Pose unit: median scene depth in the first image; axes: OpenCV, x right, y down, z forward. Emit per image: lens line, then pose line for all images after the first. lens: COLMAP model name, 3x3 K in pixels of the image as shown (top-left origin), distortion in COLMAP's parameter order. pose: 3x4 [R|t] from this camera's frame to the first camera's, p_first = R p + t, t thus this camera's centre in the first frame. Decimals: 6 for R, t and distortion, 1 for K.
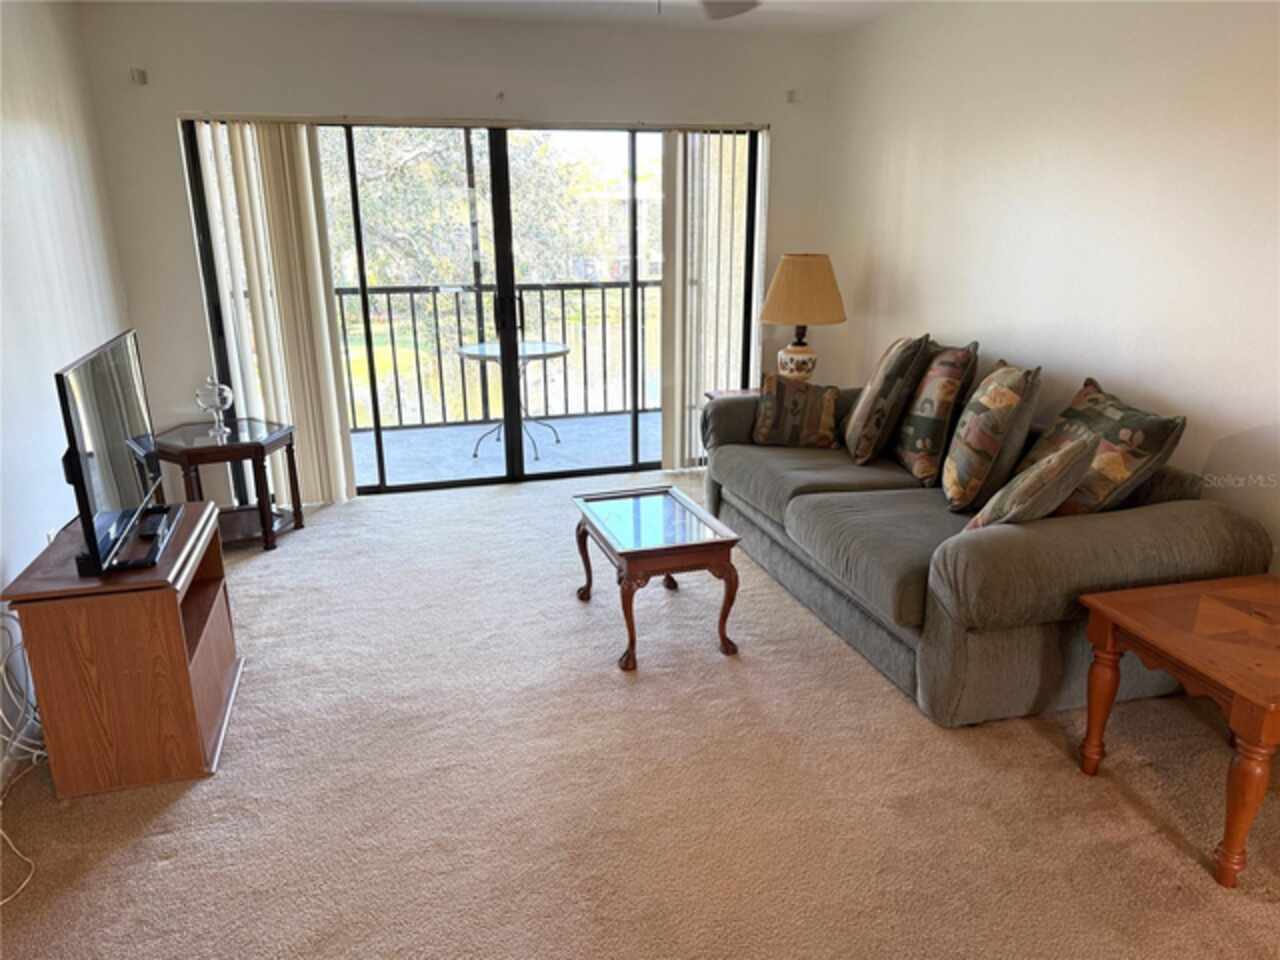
lens RADIAL K [[906.3, 0, 640.0], [0, 906.3, 480.0], [0, 0, 1]] dist [0.134737, -0.219617]
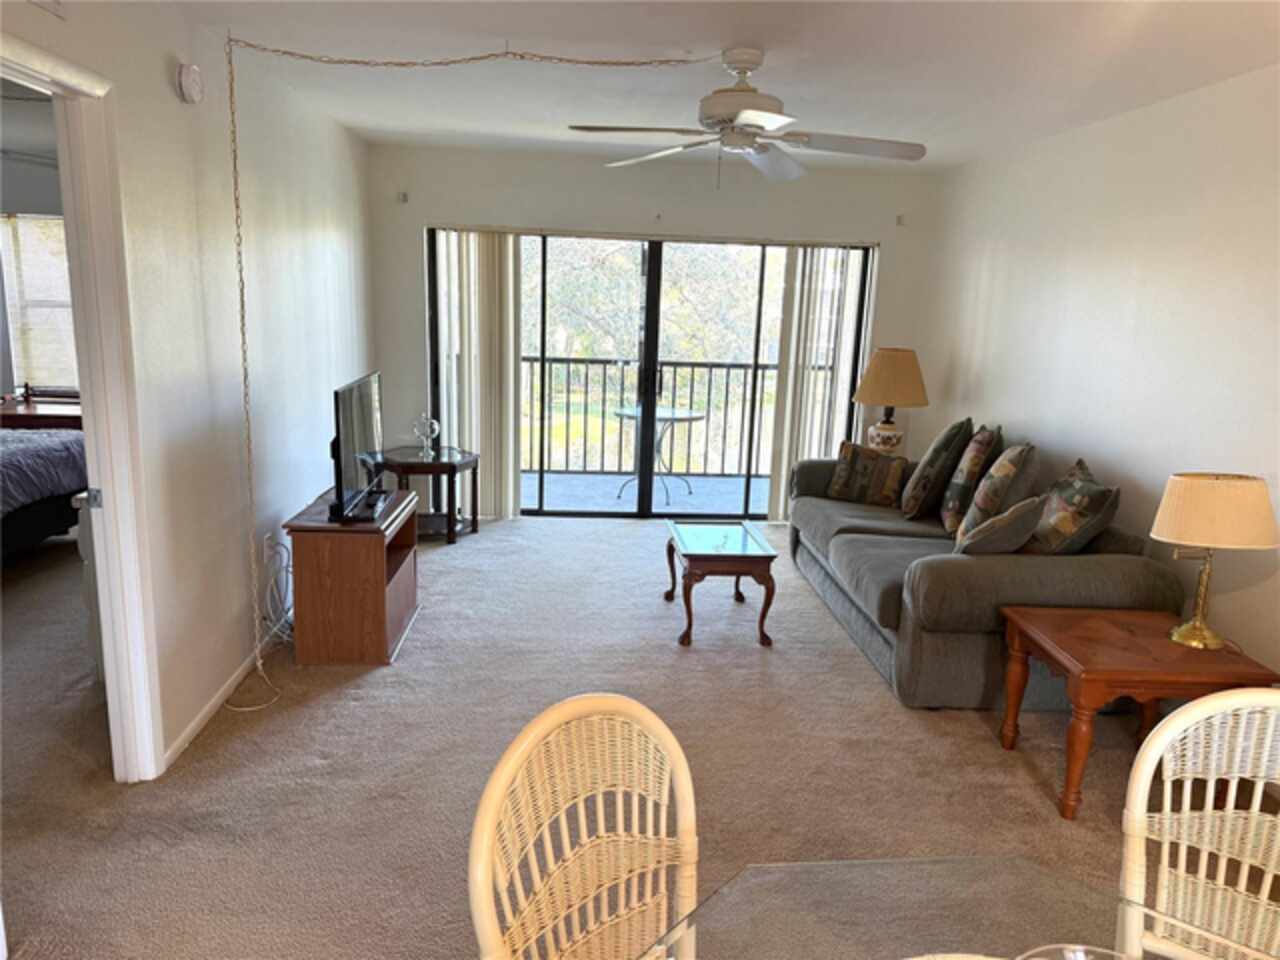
lens RADIAL K [[906.3, 0, 640.0], [0, 906.3, 480.0], [0, 0, 1]] dist [0.134737, -0.219617]
pose [[0.975031, 0.088086, -0.203851, 0.138396], [-0.105749, 0.991374, -0.077421, 0.063294], [0.195273, 0.097045, 0.975936, -0.266635]]
